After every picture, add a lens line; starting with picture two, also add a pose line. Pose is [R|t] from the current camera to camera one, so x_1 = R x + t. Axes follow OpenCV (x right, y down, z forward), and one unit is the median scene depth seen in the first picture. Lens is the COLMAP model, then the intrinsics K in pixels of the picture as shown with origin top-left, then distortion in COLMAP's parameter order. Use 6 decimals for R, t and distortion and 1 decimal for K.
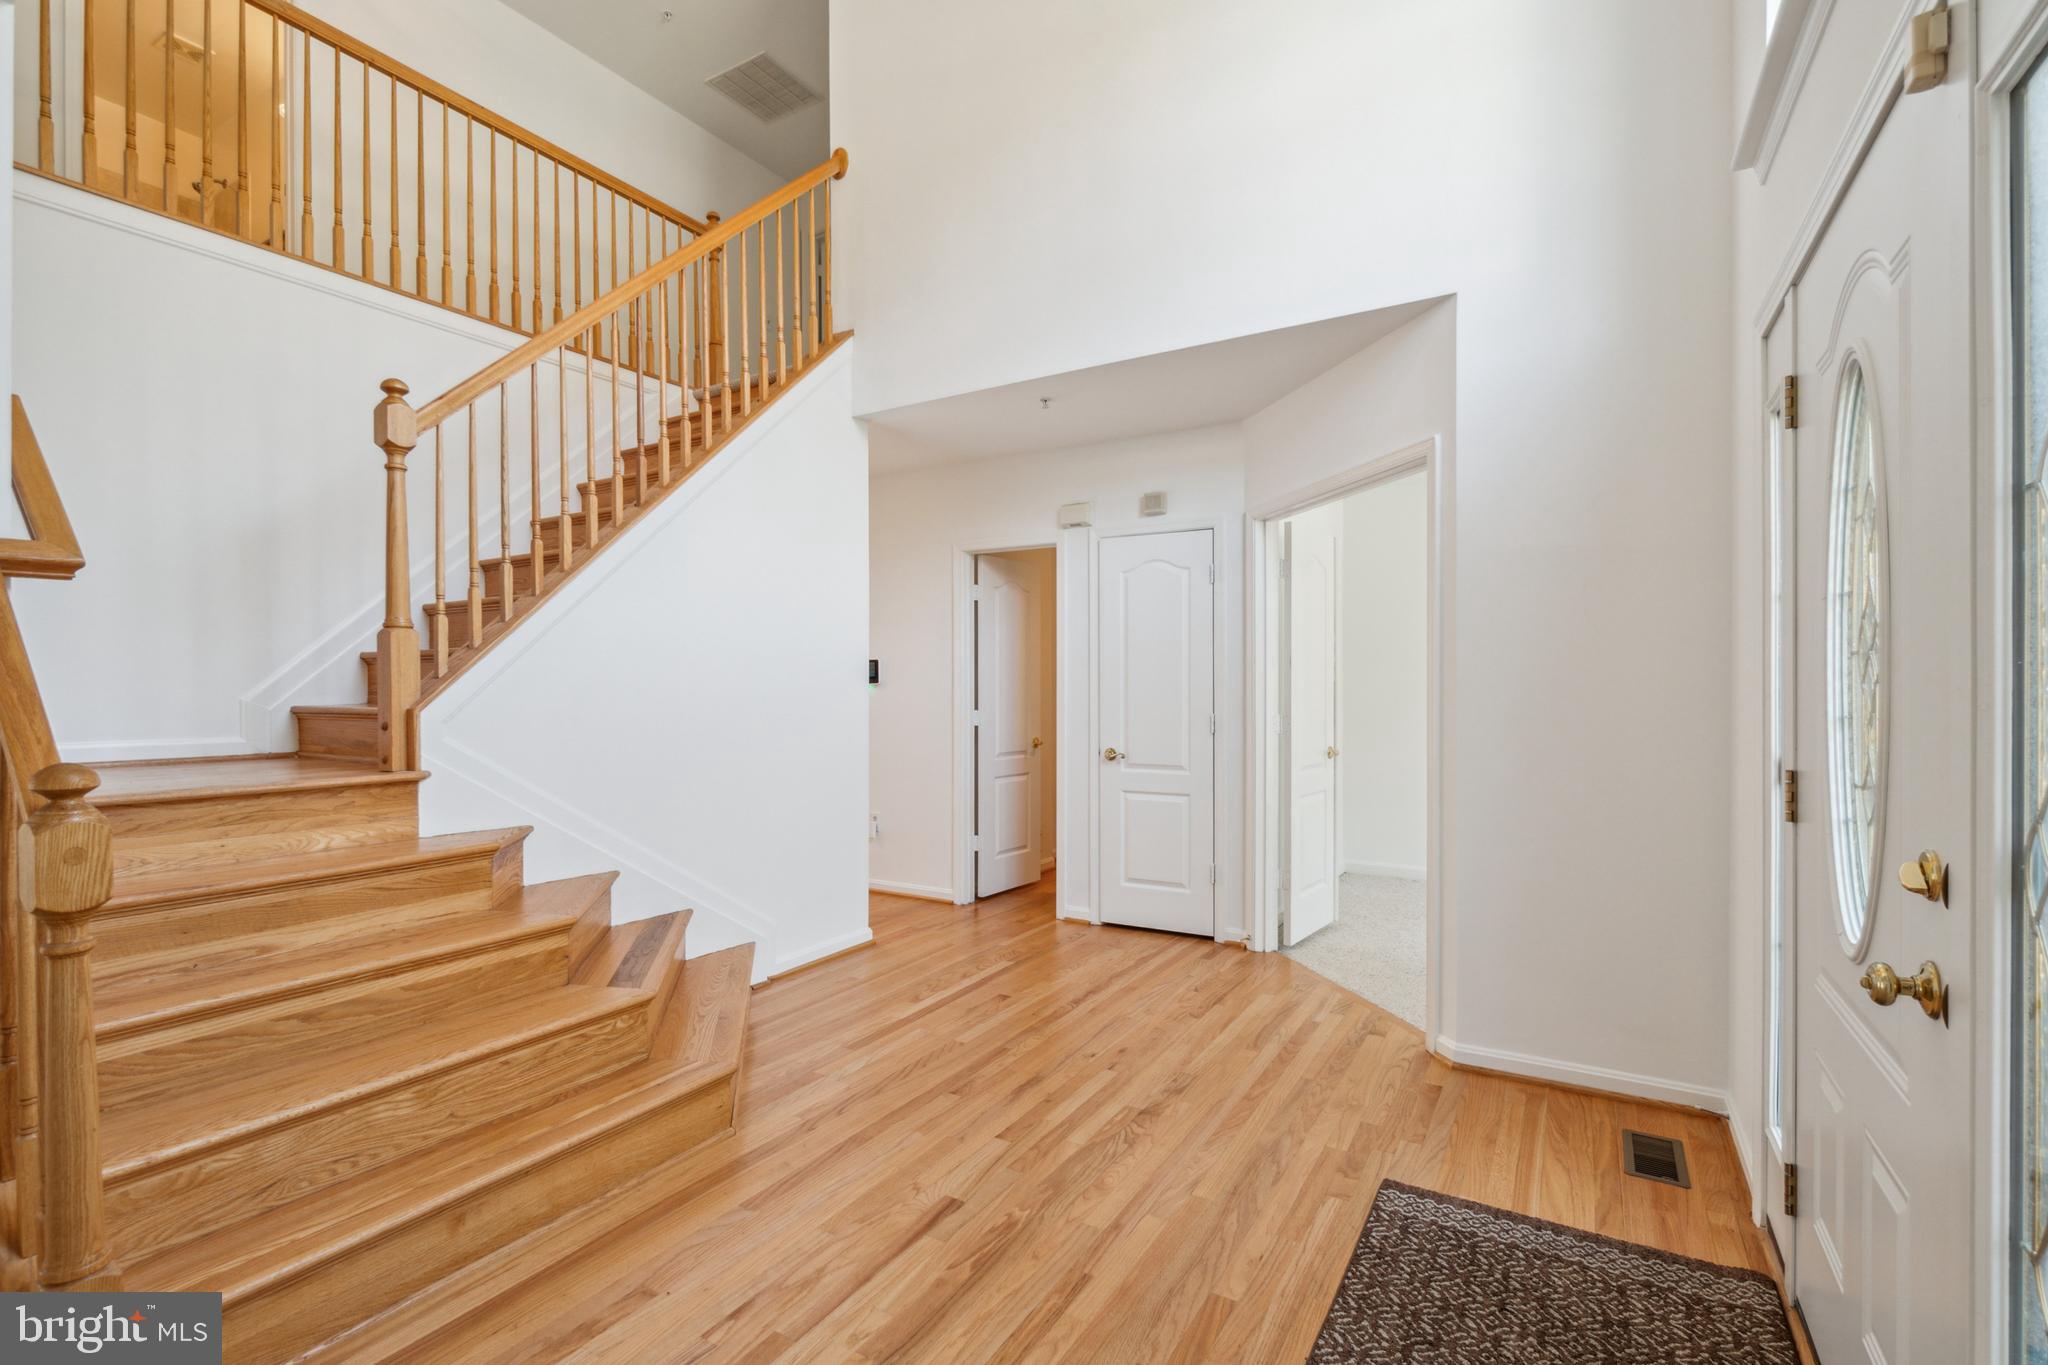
lens RADIAL K [[933.5, 0, 1017.1], [0, 933.5, 687.9], [0, 0, 1]] dist [-0.002902, -0.000544]
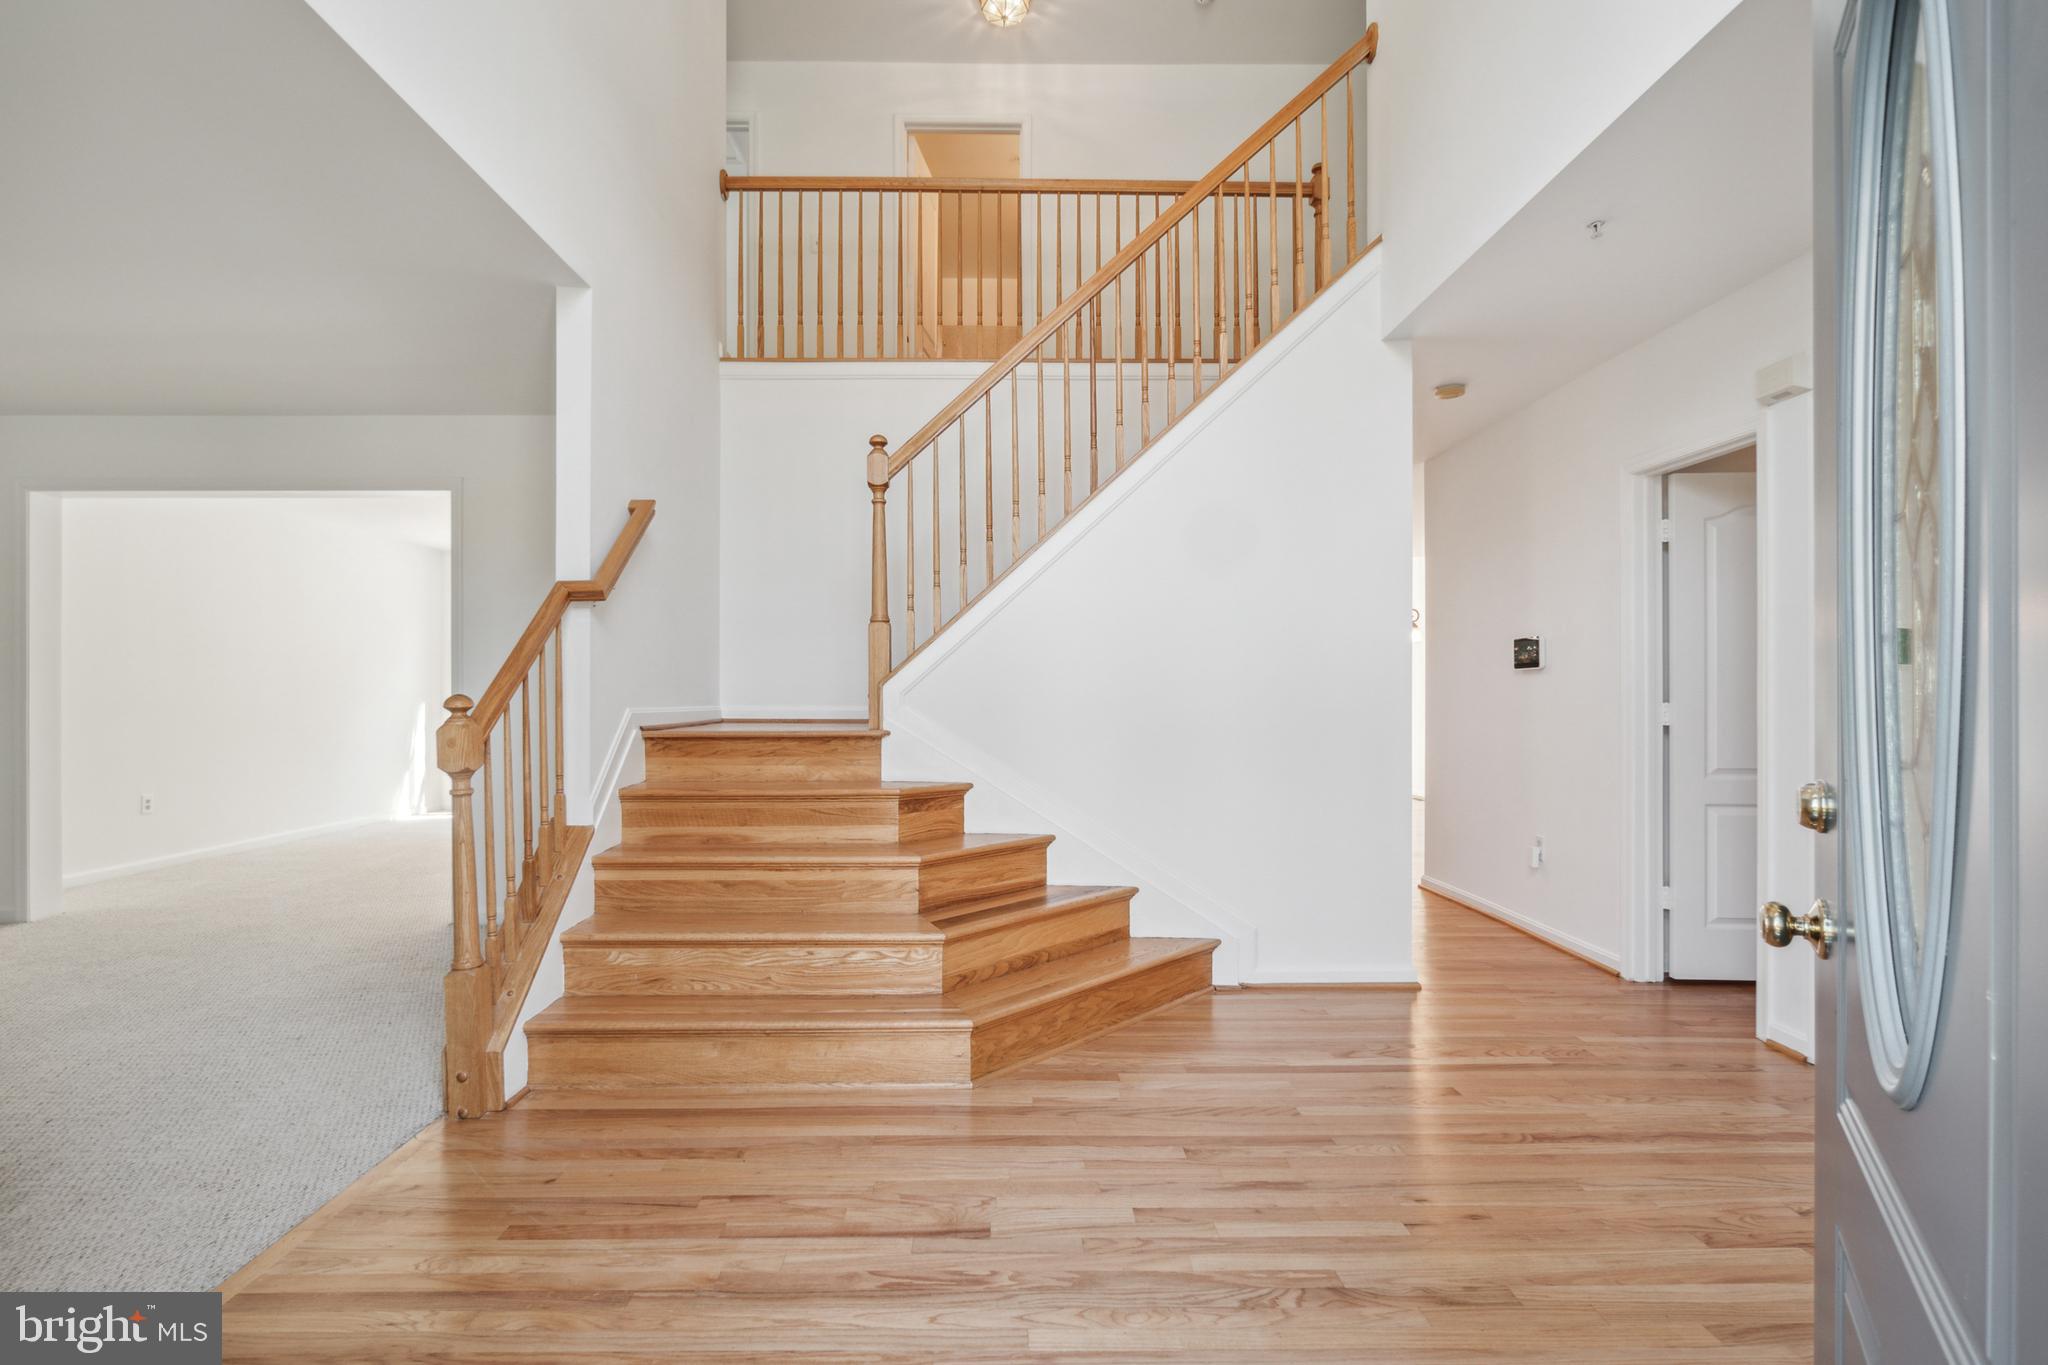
lens RADIAL K [[937.3, 0, 996.3], [0, 937.3, 687.3], [0, 0, 1]] dist [0.000351, -0.000148]
pose [[0.520562, -0.010012, -0.853765, 0.438388], [-0.000433, 0.999928, -0.011990, 0.034802], [0.853824, 0.006611, 0.520520, 0.351066]]
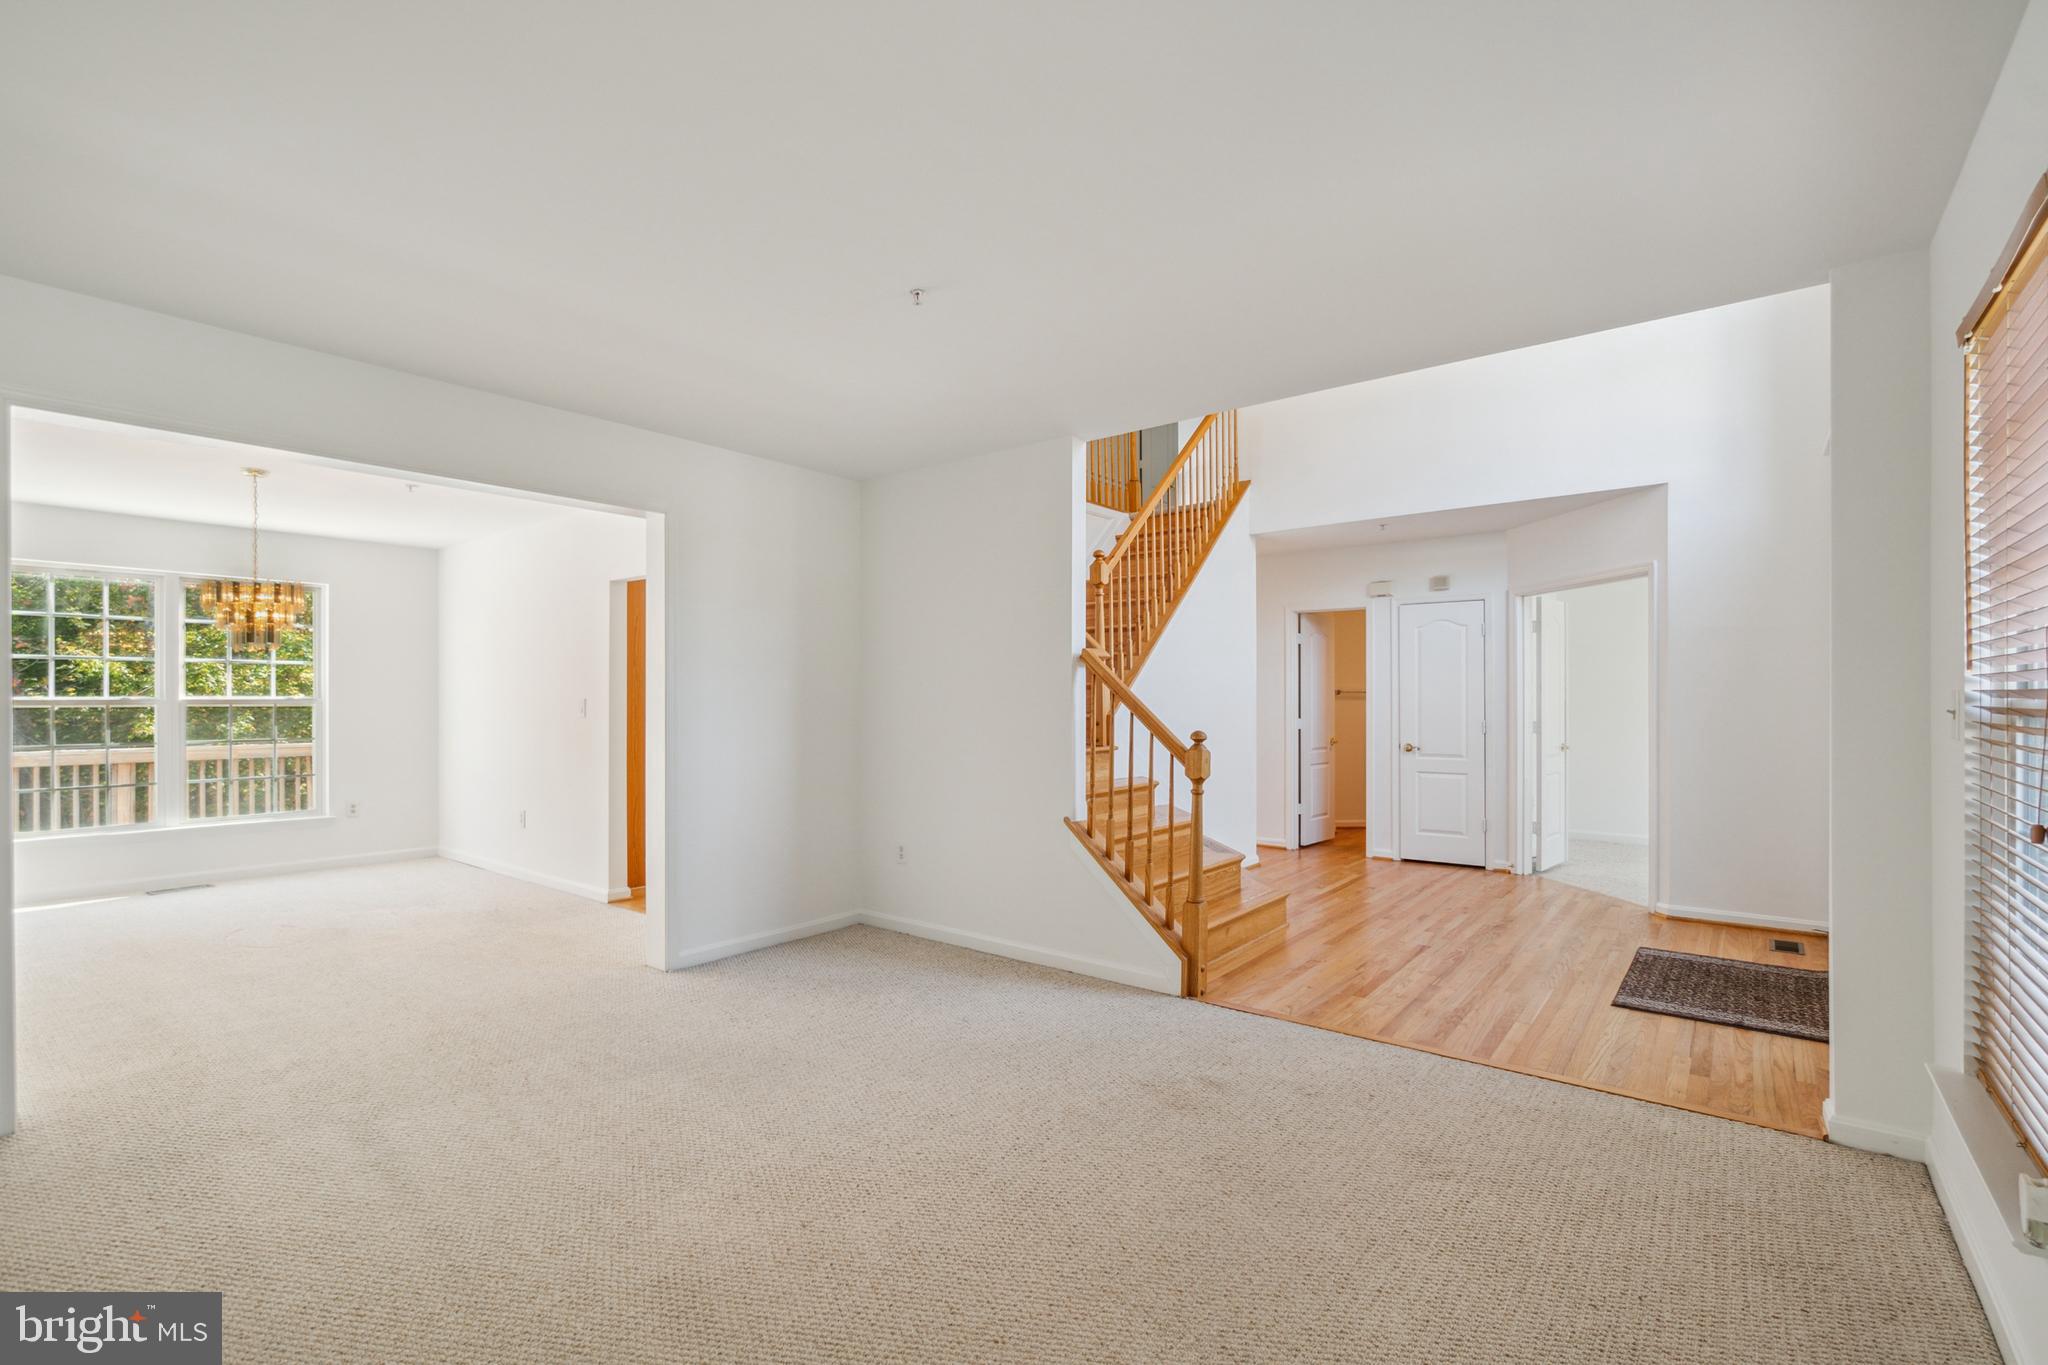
lens RADIAL K [[928.2, 0, 1019.0], [0, 928.2, 697.1], [0, 0, 1]] dist [-0.000402, -0.000030]
pose [[0.992443, -0.000348, -0.122703, -0.464054], [-0.000118, 0.999993, -0.003793, -0.006834], [0.122703, 0.003779, 0.992436, -0.778978]]
